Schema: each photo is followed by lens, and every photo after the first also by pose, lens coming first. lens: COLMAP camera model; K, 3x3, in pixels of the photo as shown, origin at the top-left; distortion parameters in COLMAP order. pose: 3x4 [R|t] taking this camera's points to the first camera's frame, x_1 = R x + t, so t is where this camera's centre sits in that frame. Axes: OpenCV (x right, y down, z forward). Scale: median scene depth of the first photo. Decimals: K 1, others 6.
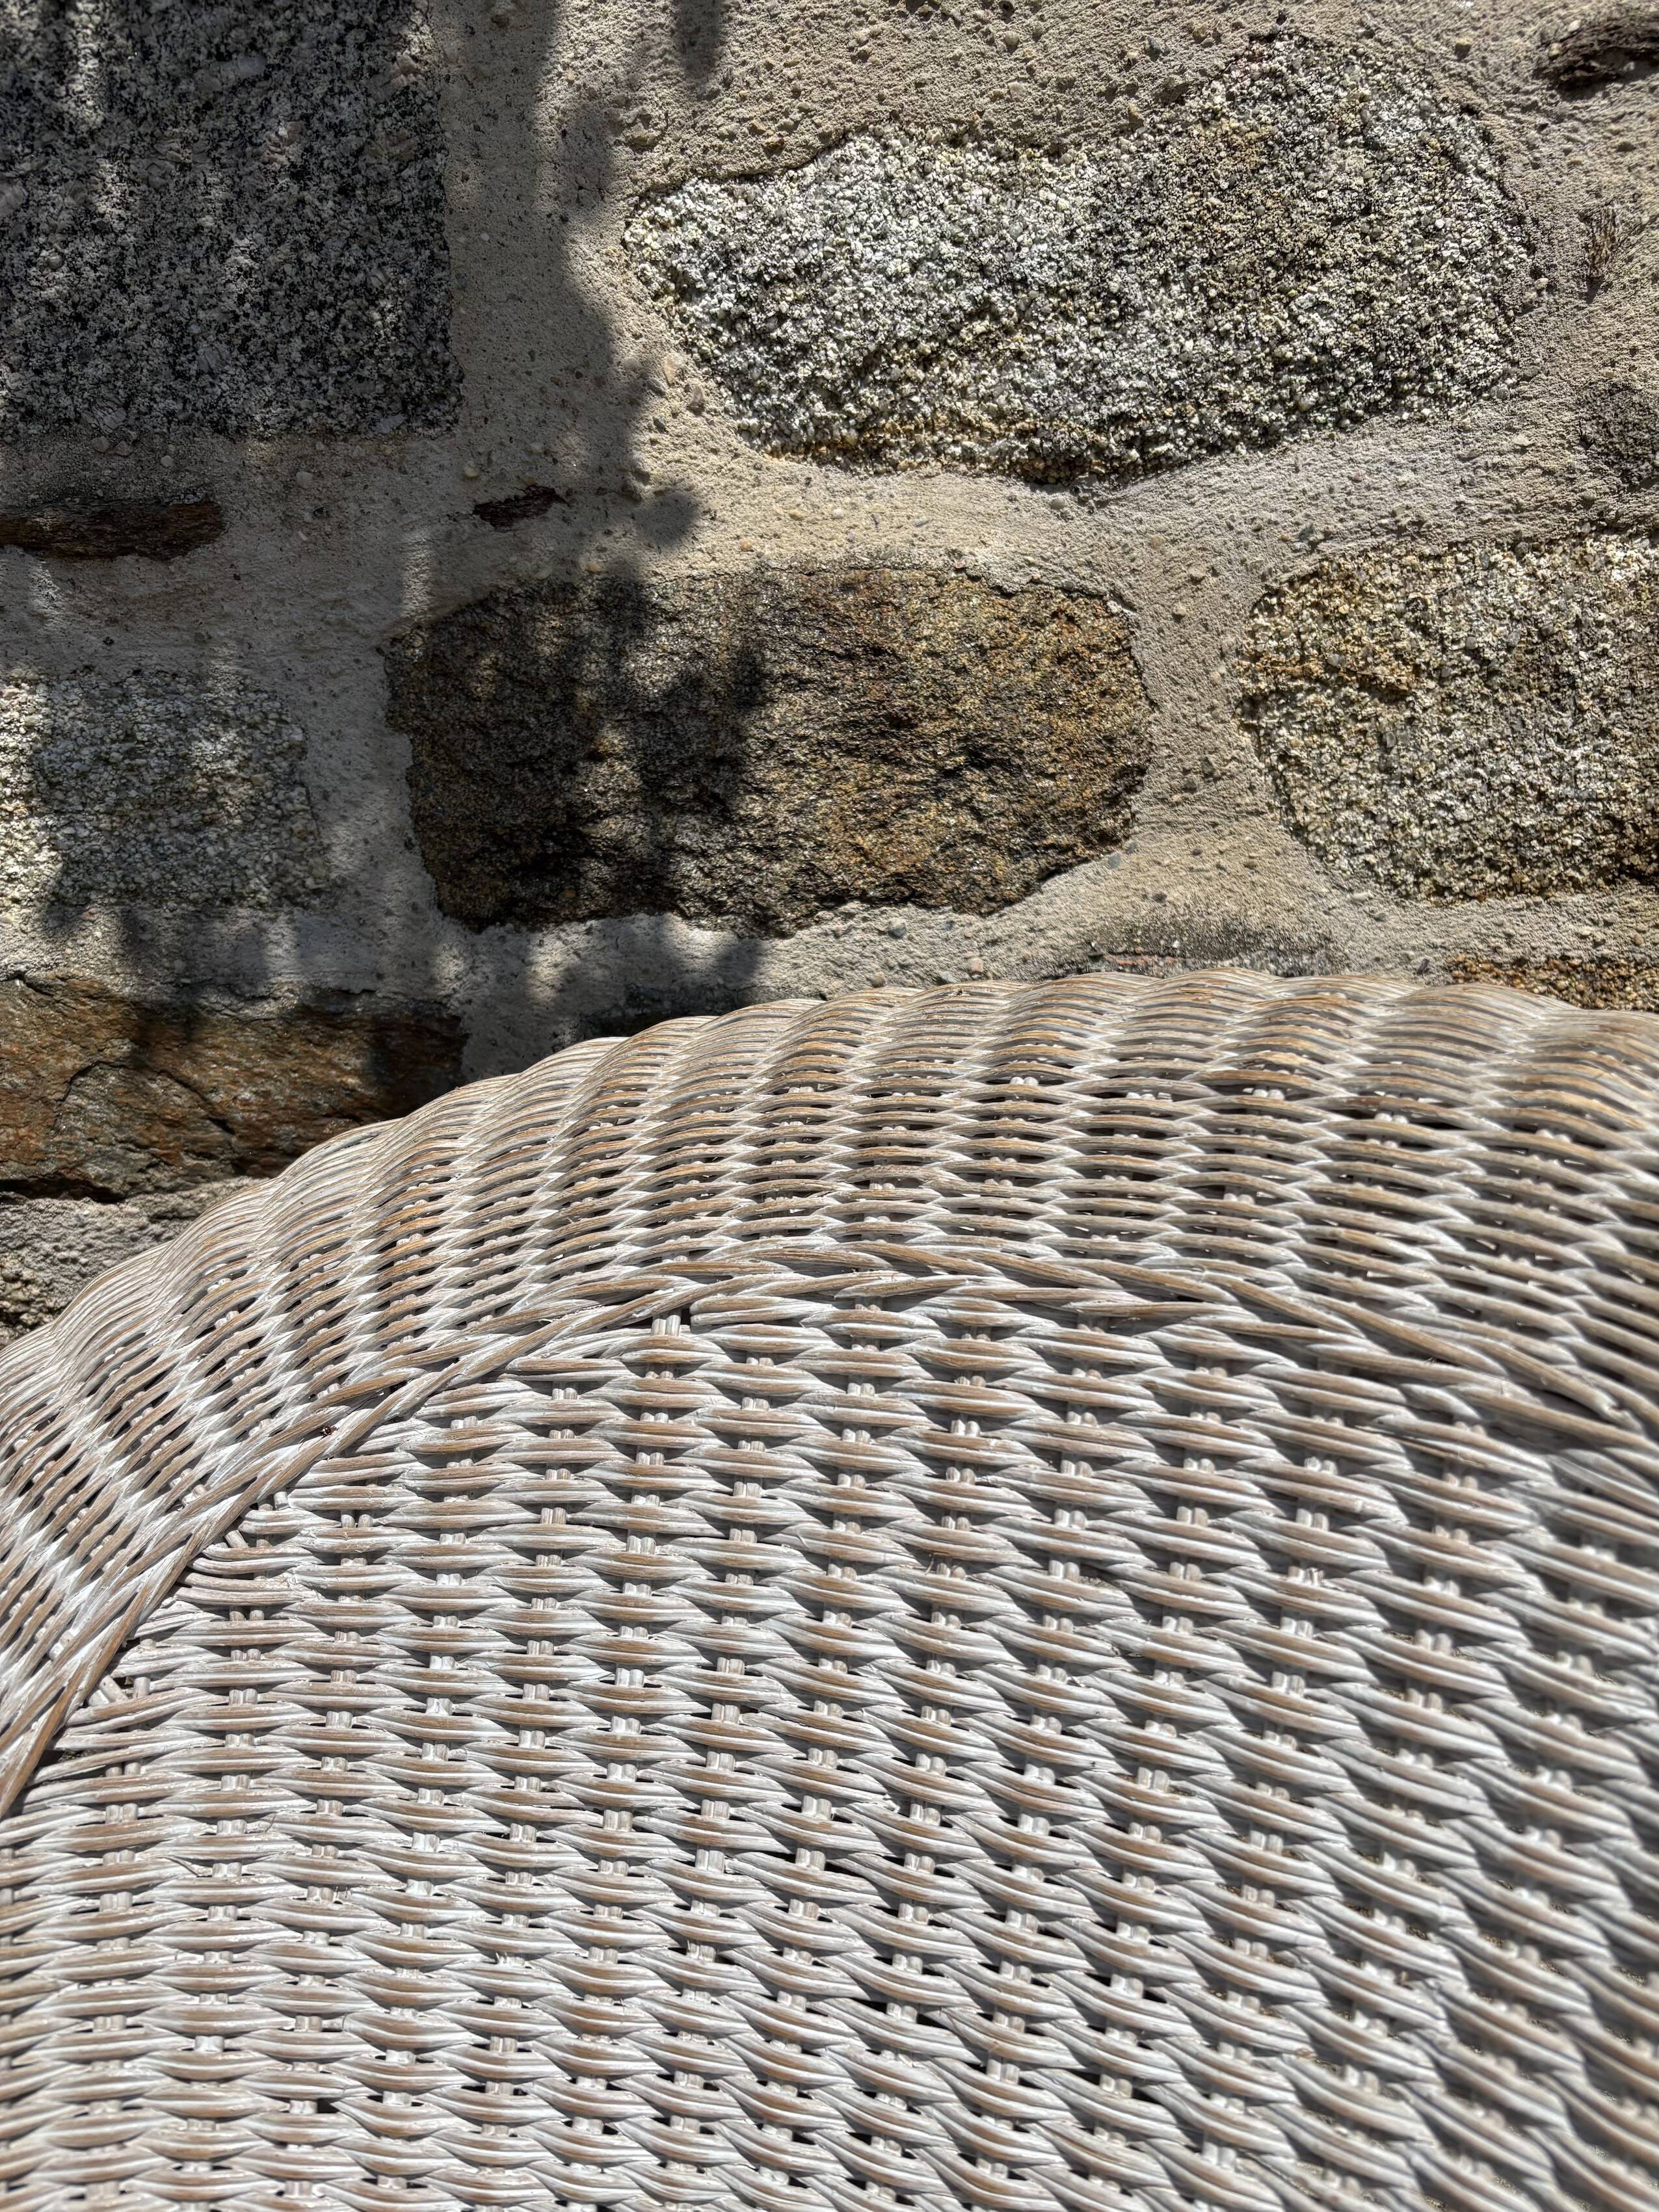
lens RADIAL K [[1818.6, 0, 814.0], [0, 1818.6, 1157.8], [0, 0, 1]] dist [0.041302, -0.060679]
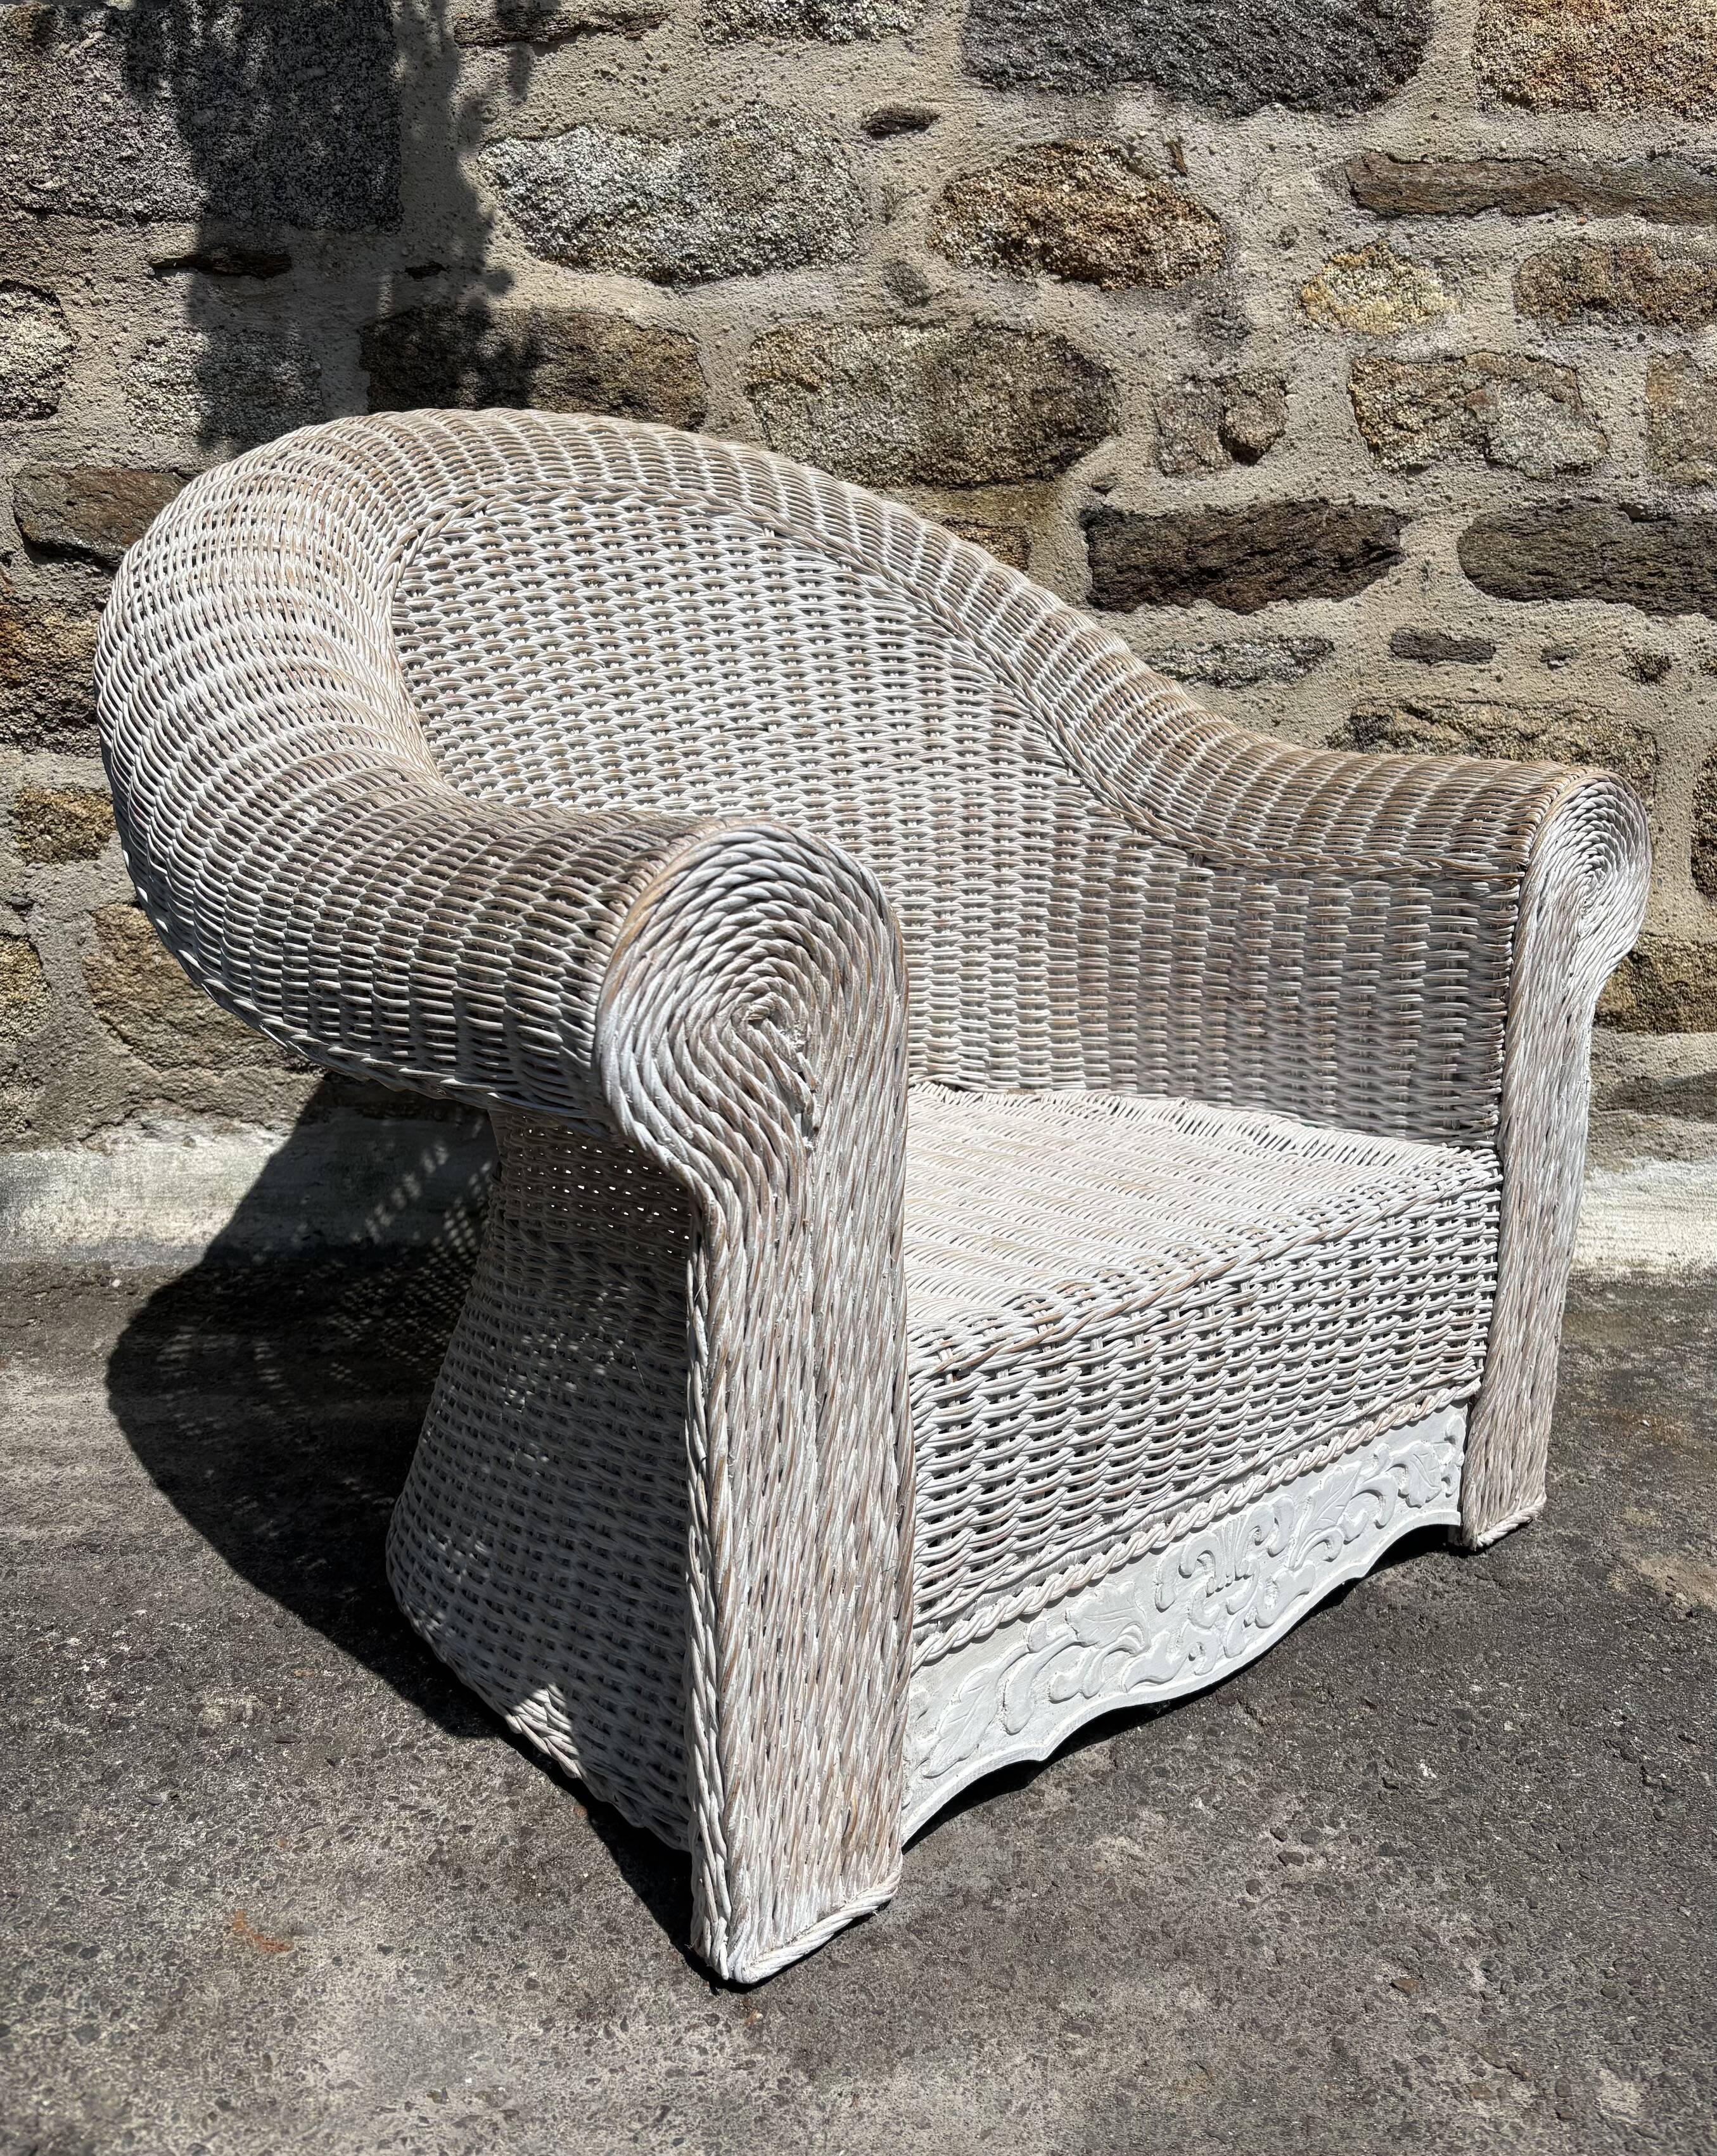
lens RADIAL K [[1920.0, 0, 899.4], [0, 1920.0, 1083.2], [0, 0, 1]] dist [0.019840, -0.004720]
pose [[0.994104, 0.047443, 0.097505, 0.242383], [-0.042163, 0.997567, -0.055512, 0.771905], [-0.099901, 0.051074, 0.993686, -1.411858]]
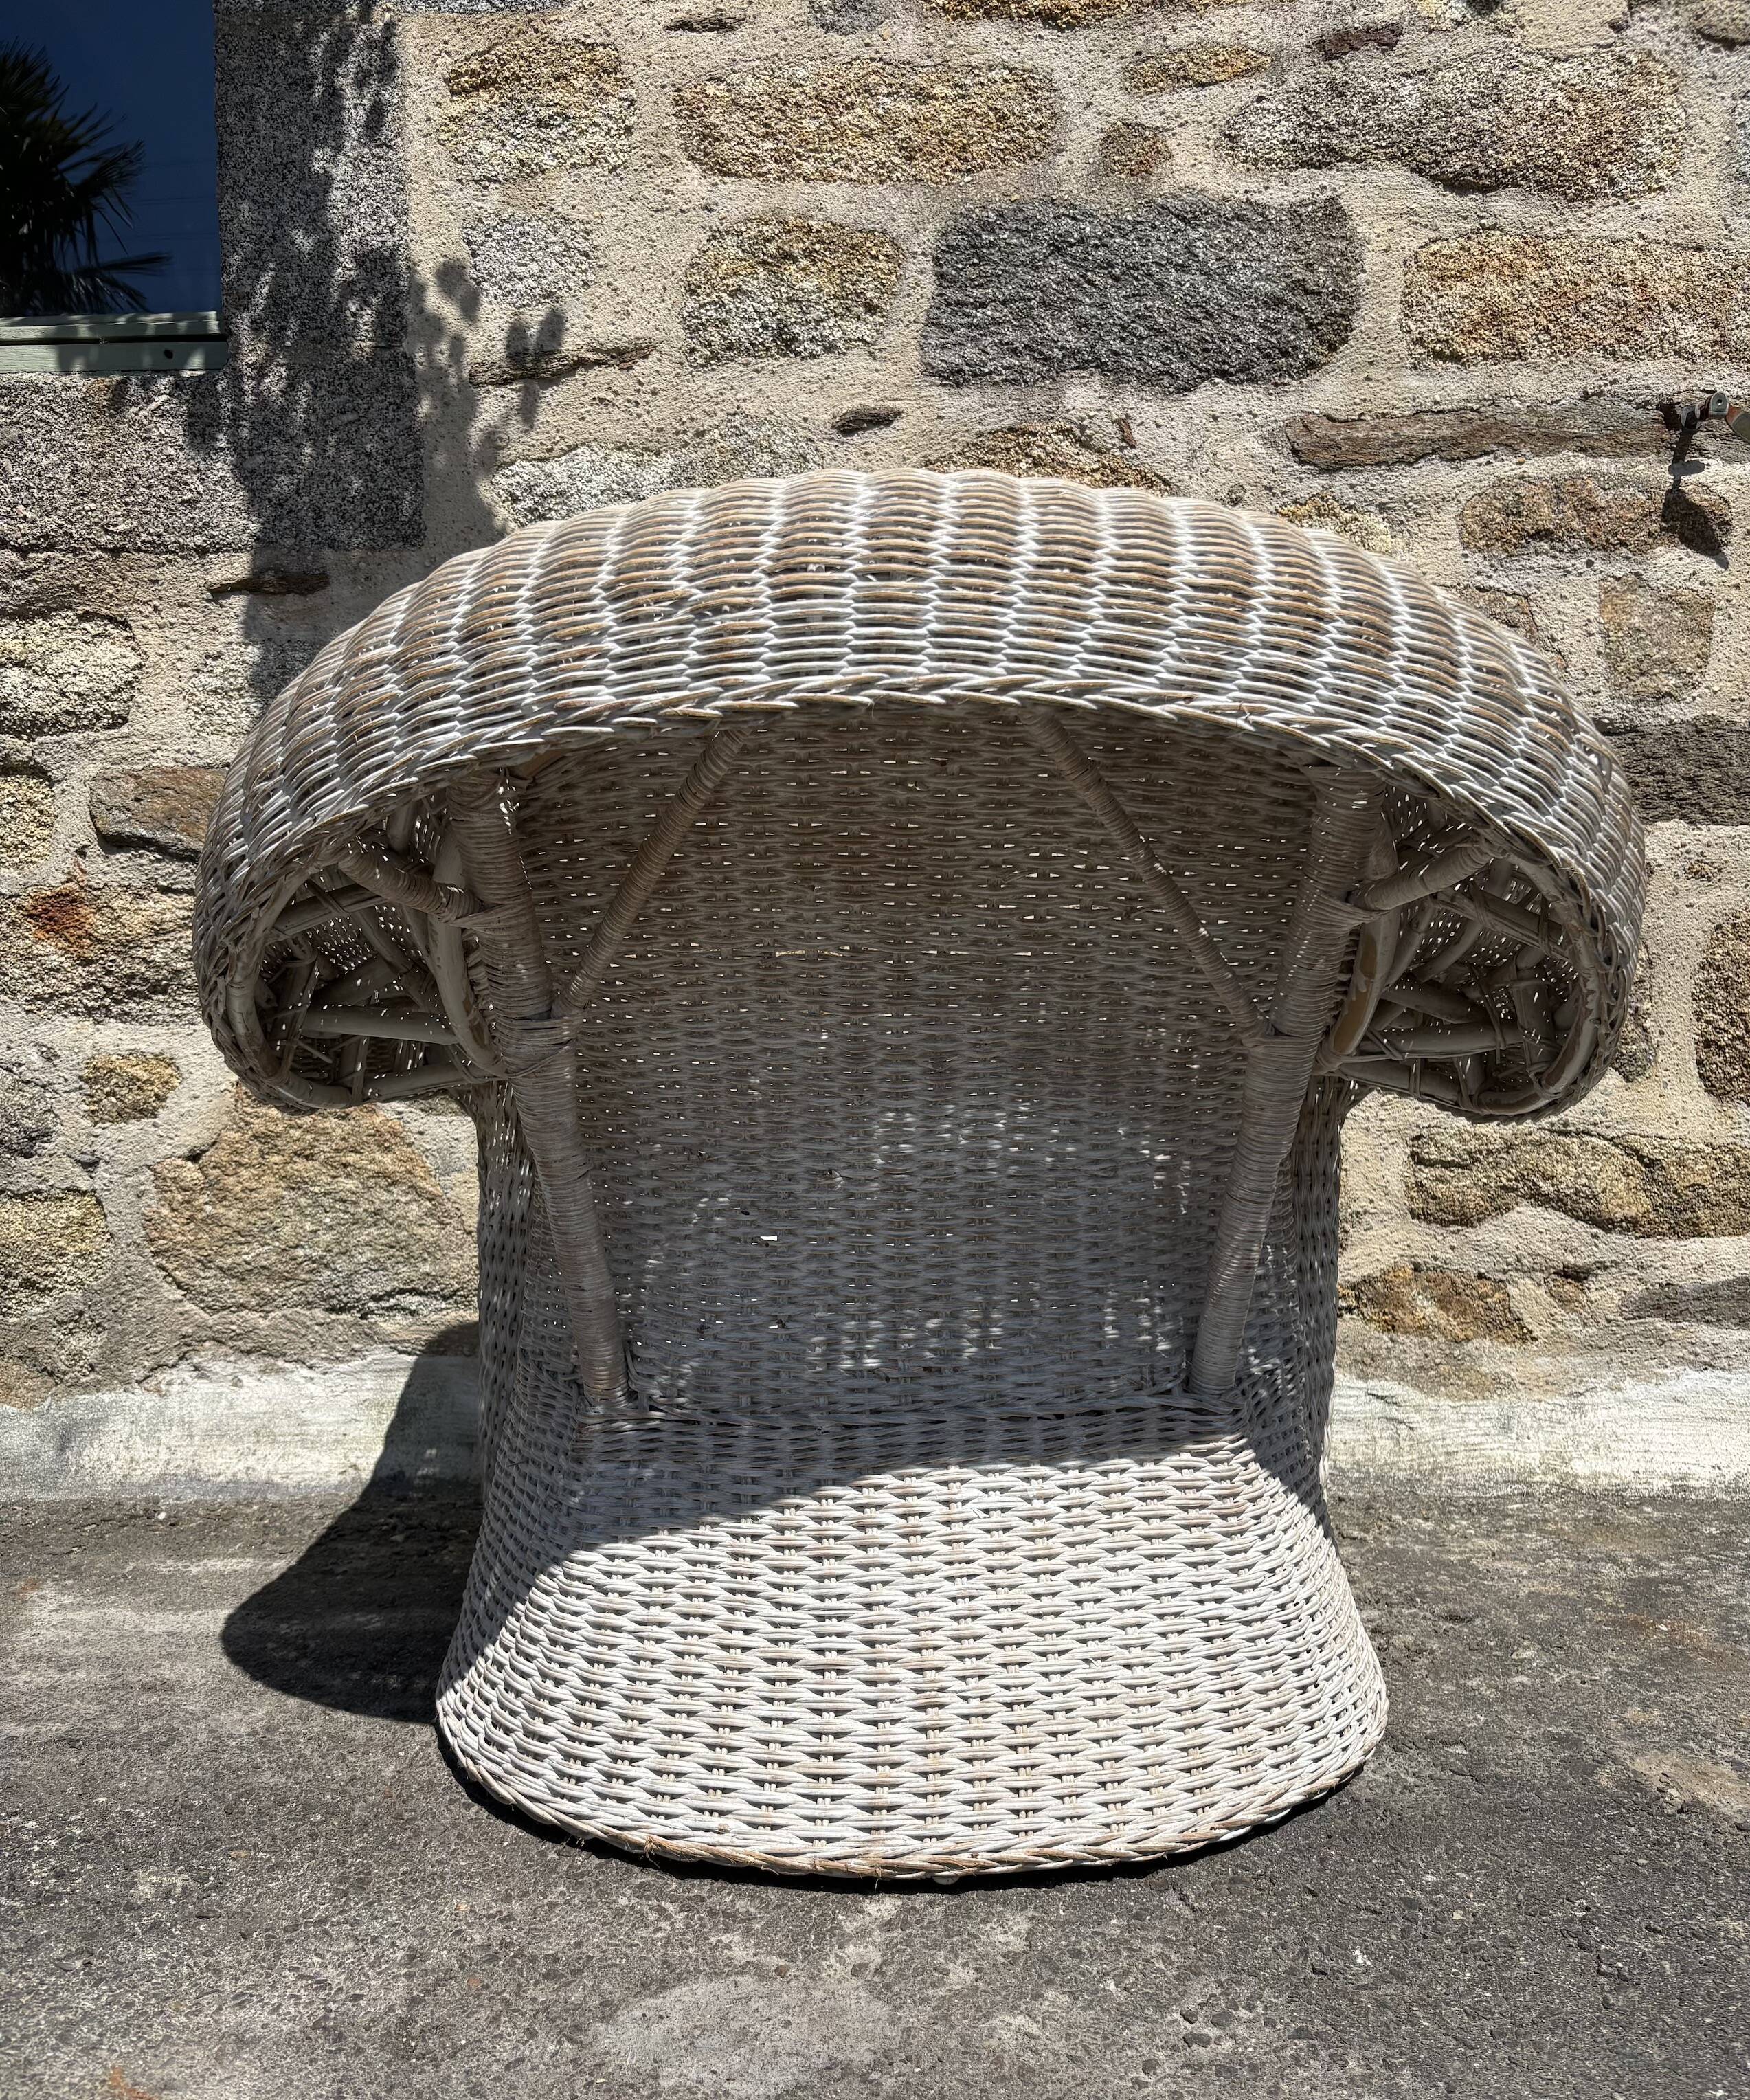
lens RADIAL K [[1871.4, 0, 858.3], [0, 1871.4, 1132.0], [0, 0, 1]] dist [0.016464, -0.001898]
pose [[0.999643, 0.022759, -0.014031, 0.469454], [-0.025009, 0.981527, -0.189681, 0.886047], [0.009455, 0.189964, 0.981746, -1.416499]]
